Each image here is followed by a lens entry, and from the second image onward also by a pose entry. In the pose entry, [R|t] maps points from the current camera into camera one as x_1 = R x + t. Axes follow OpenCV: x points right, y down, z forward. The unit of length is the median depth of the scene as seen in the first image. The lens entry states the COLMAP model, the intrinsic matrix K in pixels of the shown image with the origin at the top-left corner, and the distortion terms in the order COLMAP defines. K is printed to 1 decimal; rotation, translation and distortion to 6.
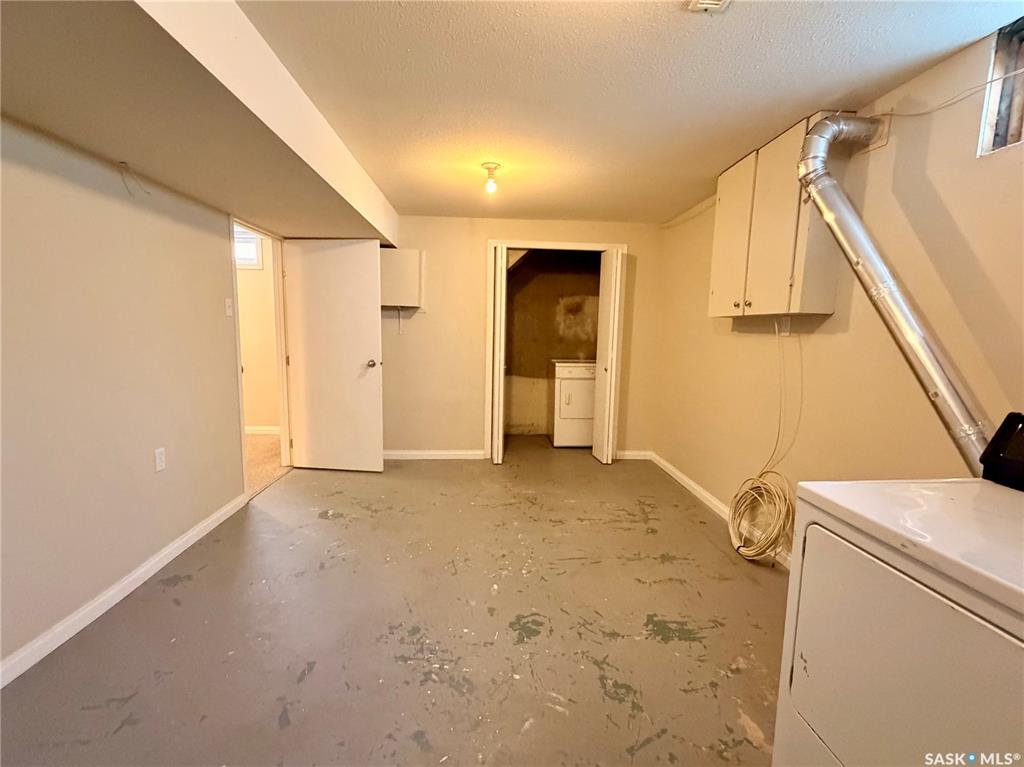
lens RADIAL K [[456.9, 0, 510.6], [0, 456.9, 385.6], [0, 0, 1]] dist [0.001855, 0.000357]
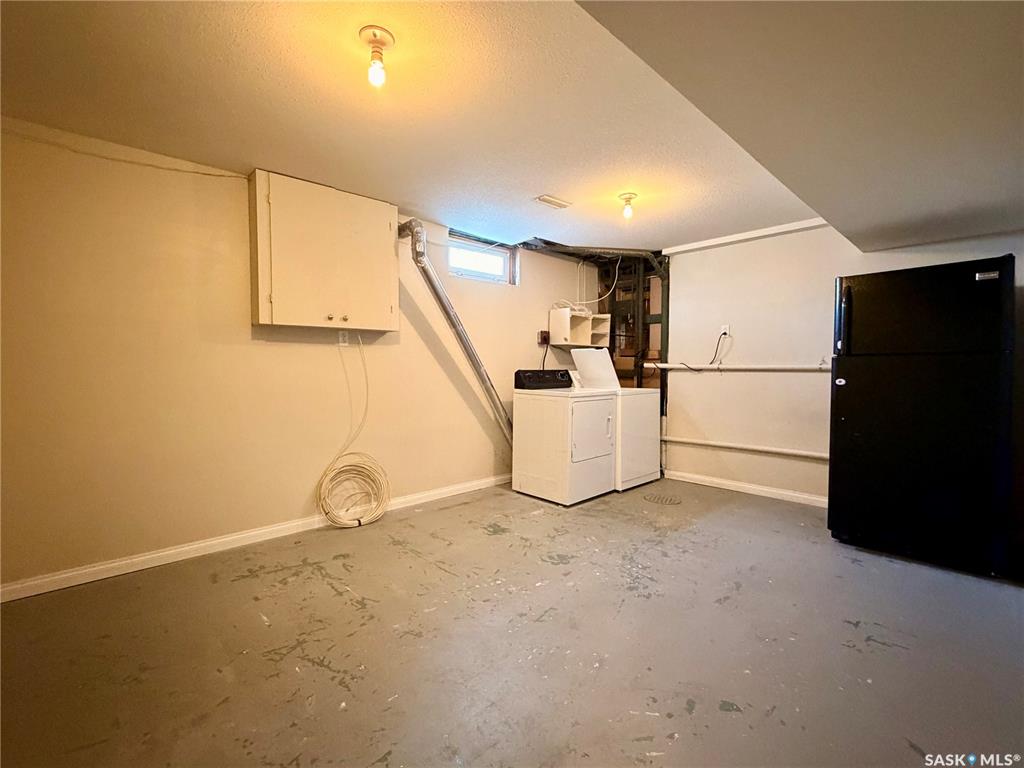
lens RADIAL K [[456.9, 0, 511.7], [0, 456.9, 383.4], [0, 0, 1]] dist [0.001855, 0.000357]
pose [[-0.637884, -0.053764, 0.768253, -0.817412], [0.079996, 0.987538, 0.135531, -0.167591], [-0.765966, 0.147910, -0.625634, 1.731986]]
